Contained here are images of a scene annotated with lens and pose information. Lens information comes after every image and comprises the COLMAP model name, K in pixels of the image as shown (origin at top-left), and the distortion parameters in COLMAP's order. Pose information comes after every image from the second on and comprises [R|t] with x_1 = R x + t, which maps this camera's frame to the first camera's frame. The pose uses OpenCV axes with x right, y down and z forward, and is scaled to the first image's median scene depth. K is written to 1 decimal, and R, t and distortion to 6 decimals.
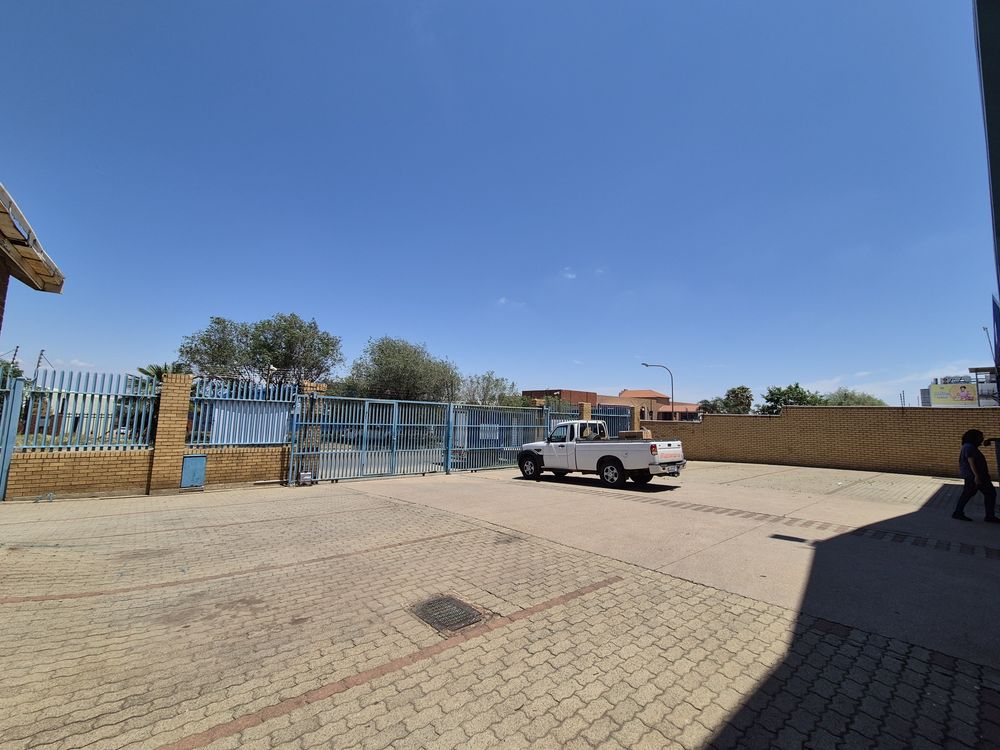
lens RADIAL K [[412.9, 0, 494.9], [0, 412.9, 370.0], [0, 0, 1]] dist [-0.001513, 0.002253]
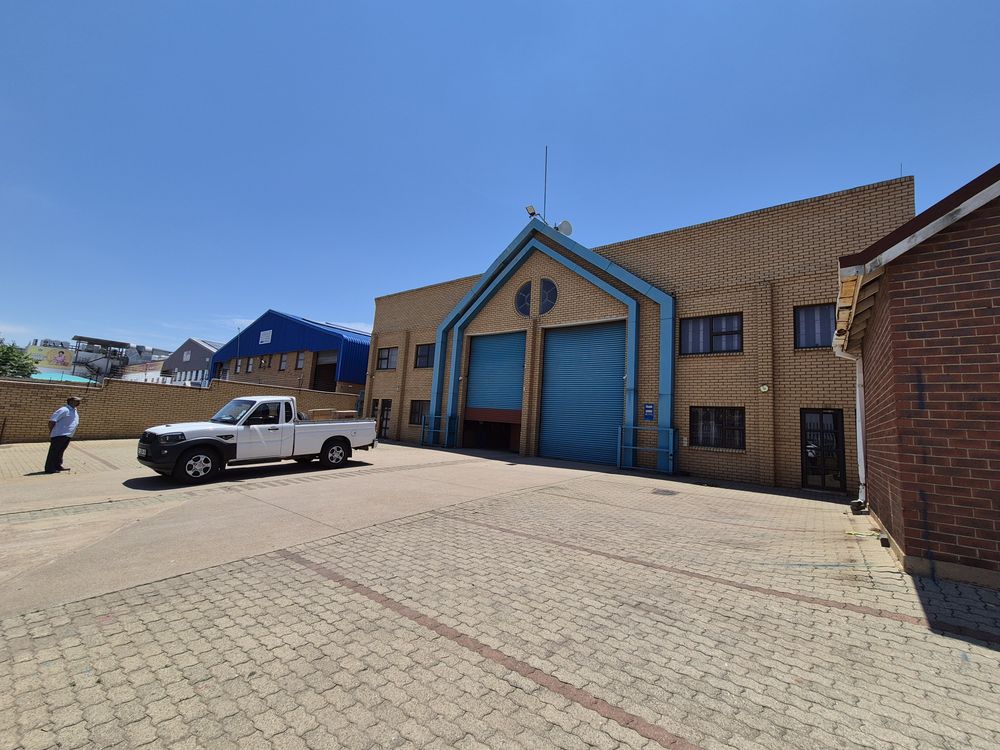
lens RADIAL K [[412.9, 0, 502.8], [0, 412.9, 374.0], [0, 0, 1]] dist [-0.001513, 0.002253]
pose [[-0.204966, 0.075771, 0.975832, -0.689220], [-0.179499, 0.977180, -0.113578, 0.093385], [-0.962169, -0.198440, -0.186687, 0.746337]]
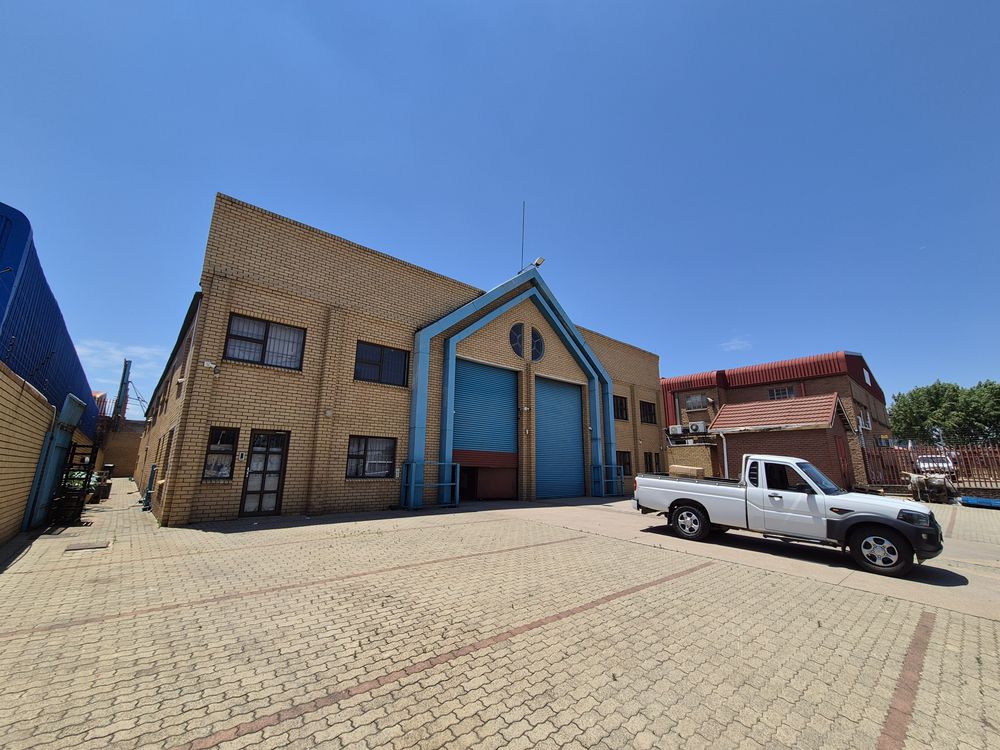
lens RADIAL K [[412.9, 0, 504.5], [0, 412.9, 372.6], [0, 0, 1]] dist [-0.001513, 0.002253]
pose [[-0.998610, -0.046075, -0.025606, 0.614034], [-0.034946, 0.942351, -0.332795, 0.230148], [0.039463, -0.331438, -0.942651, 1.657370]]
